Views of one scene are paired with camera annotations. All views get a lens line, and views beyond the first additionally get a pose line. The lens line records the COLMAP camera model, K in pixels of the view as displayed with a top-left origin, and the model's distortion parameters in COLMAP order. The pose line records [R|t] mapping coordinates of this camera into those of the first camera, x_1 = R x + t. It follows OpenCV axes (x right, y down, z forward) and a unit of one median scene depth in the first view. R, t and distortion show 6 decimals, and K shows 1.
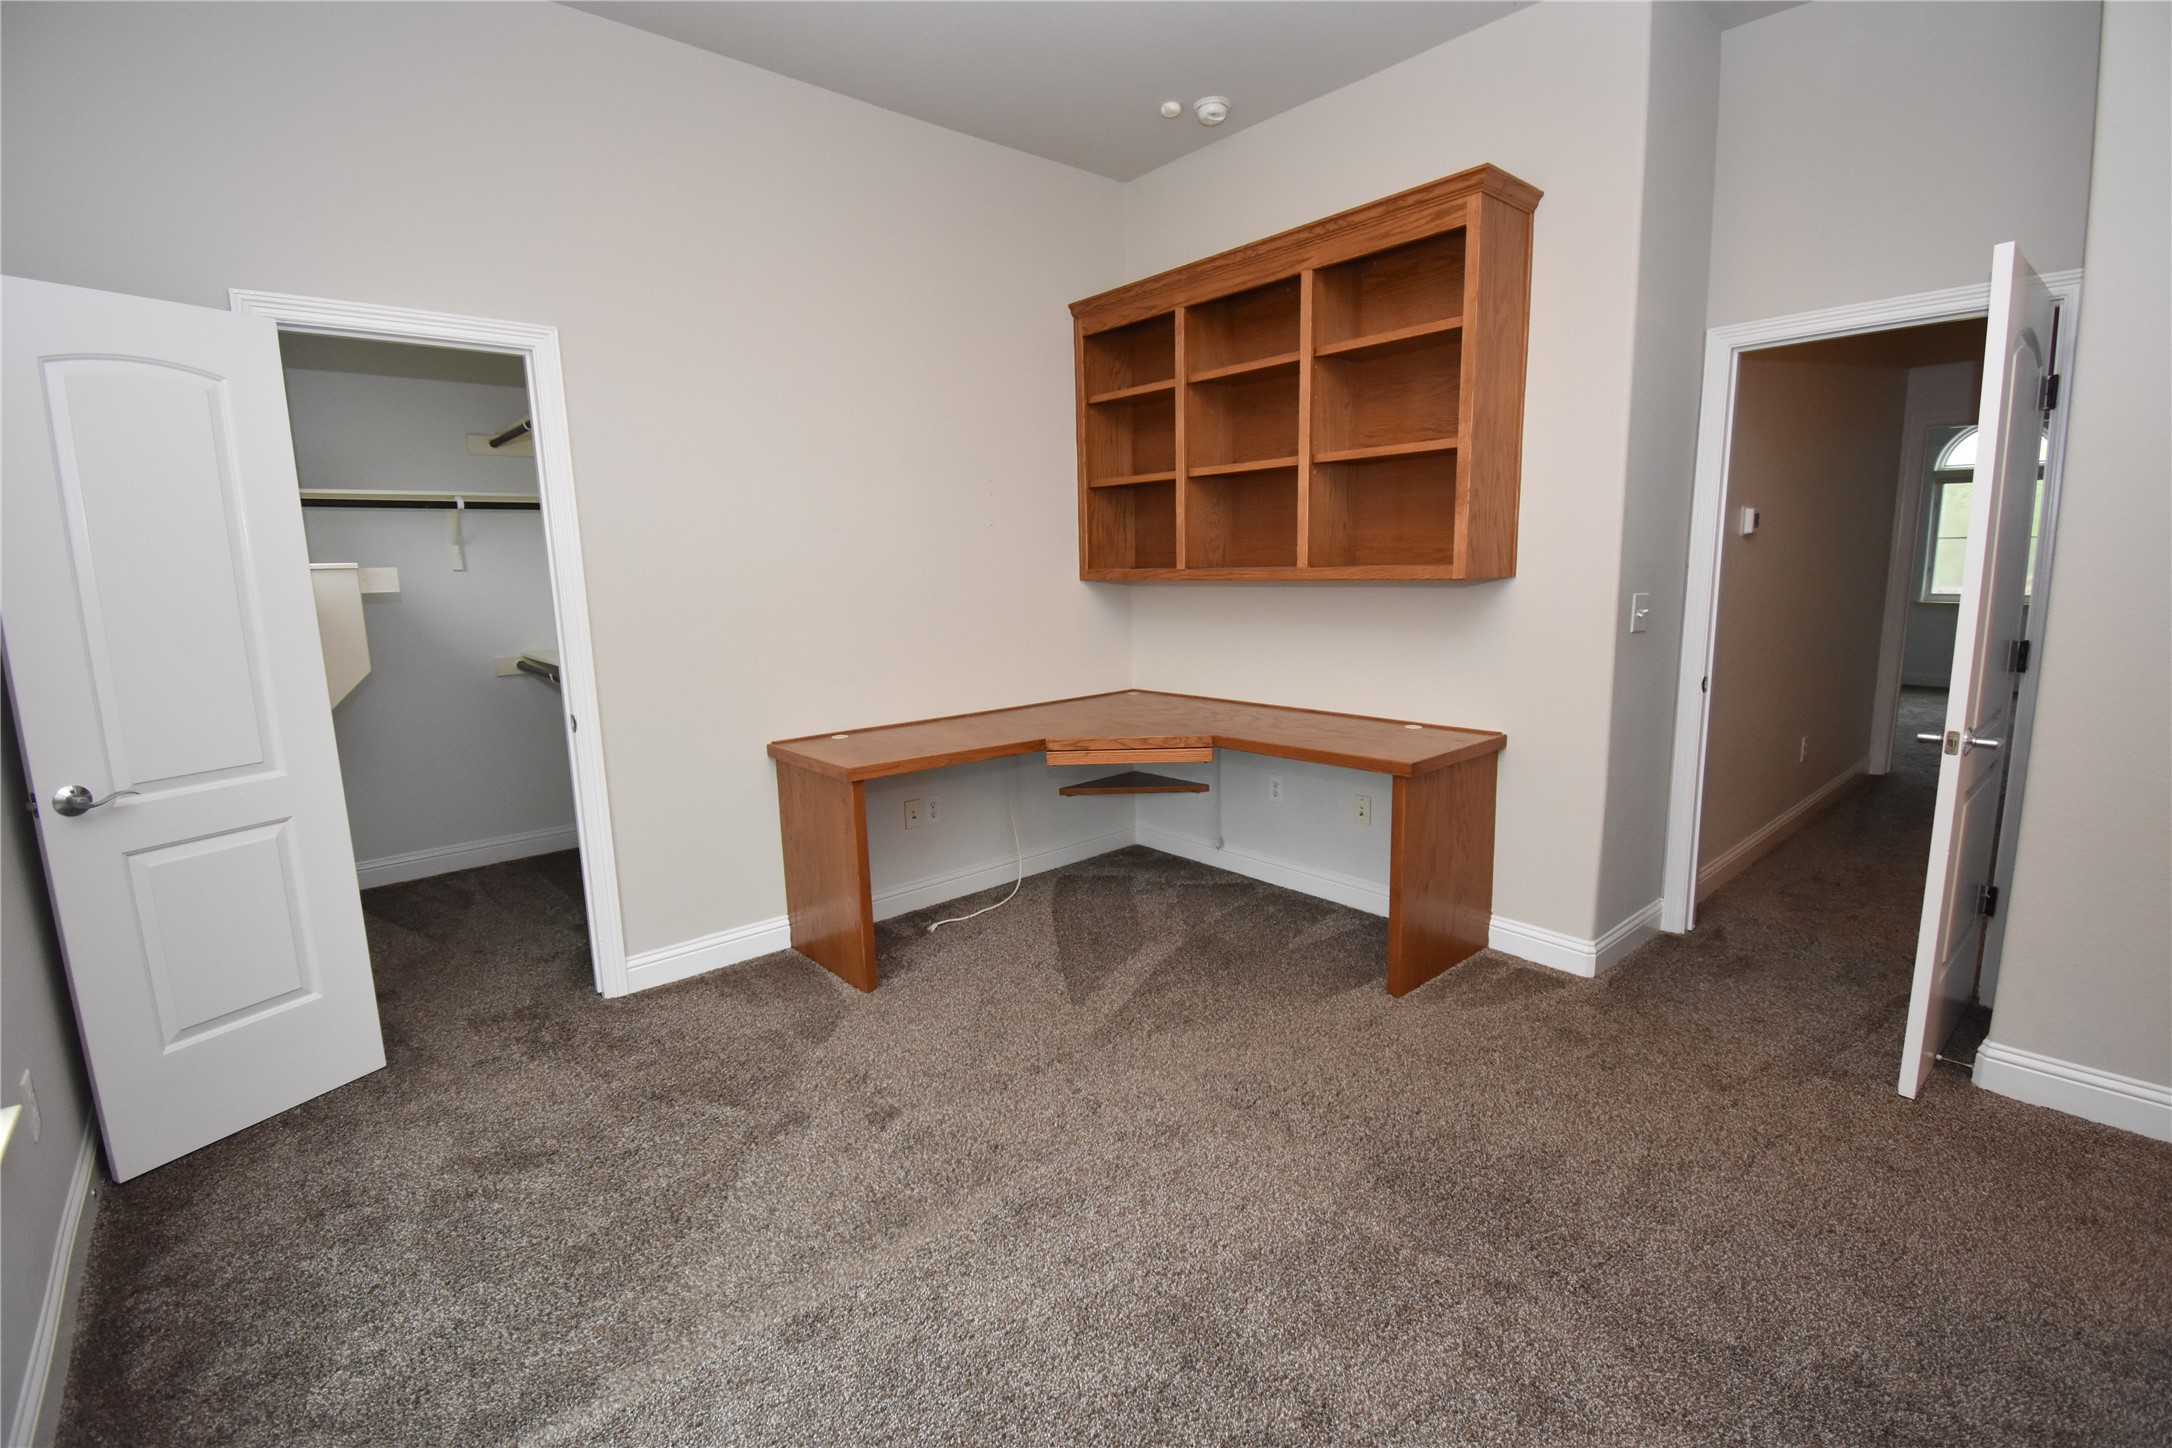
lens RADIAL K [[964.3, 0, 1091.8], [0, 964.3, 720.2], [0, 0, 1]] dist [0.001097, 0.000007]
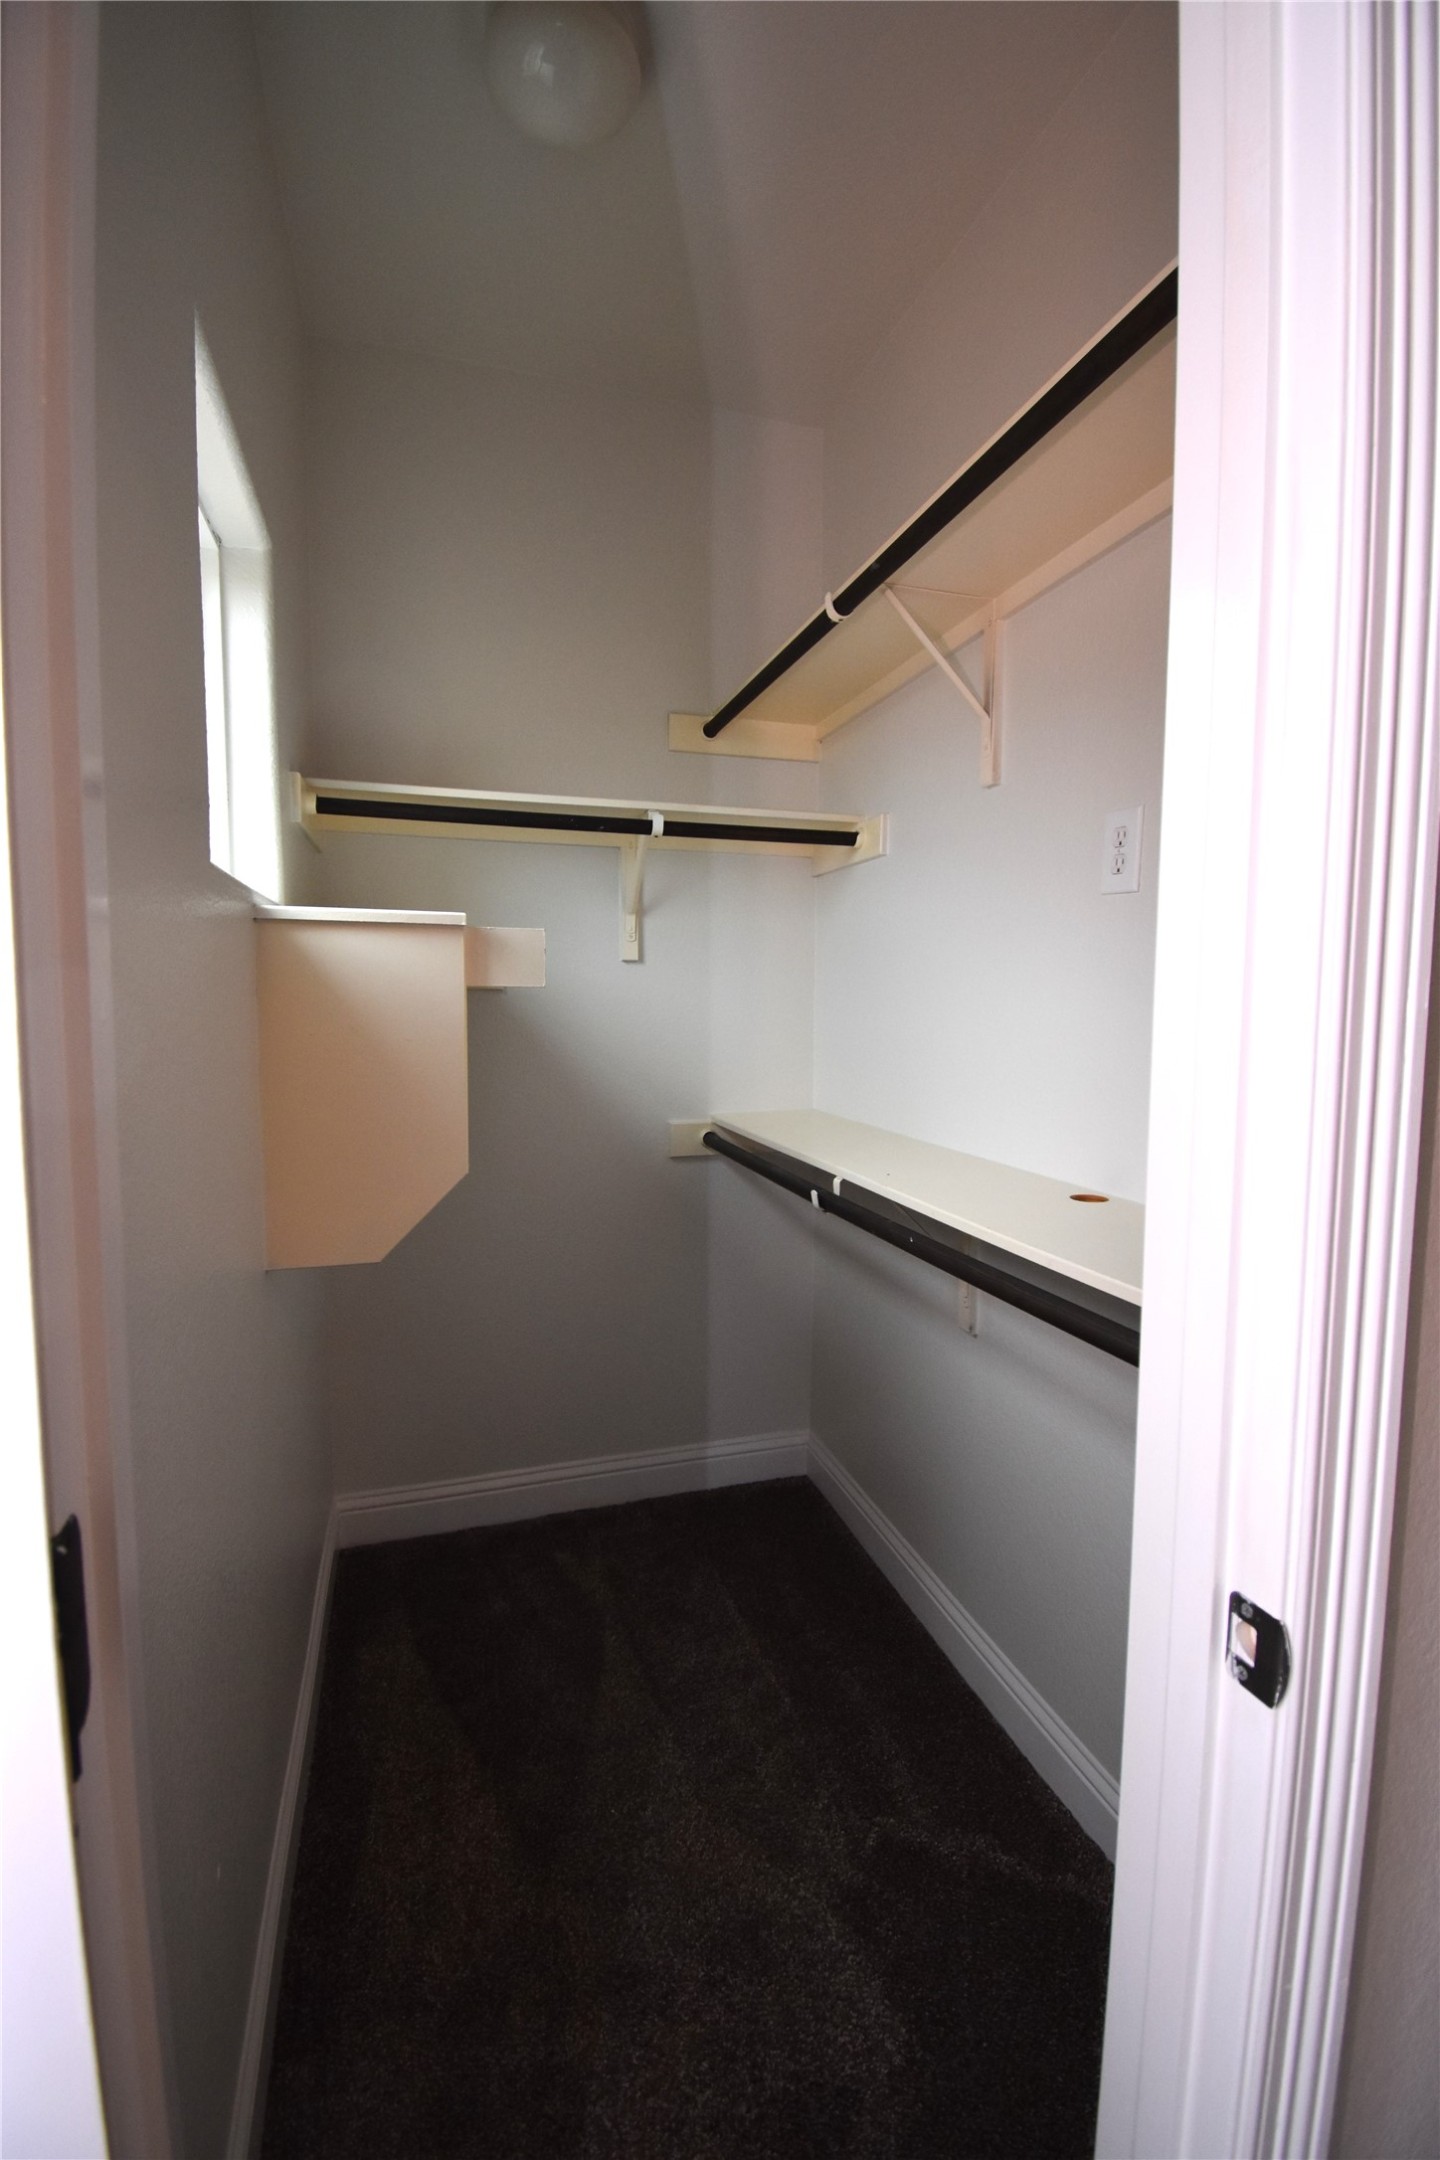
lens RADIAL K [[958.9, 0, 718.5], [0, 958.9, 1084.6], [0, 0, 1]] dist [0.001097, 0.000007]
pose [[0.913991, 0.064430, -0.400586, -0.415611], [-0.092958, 0.994302, -0.052172, -0.066511], [0.394942, 0.084922, 0.914773, 0.565840]]
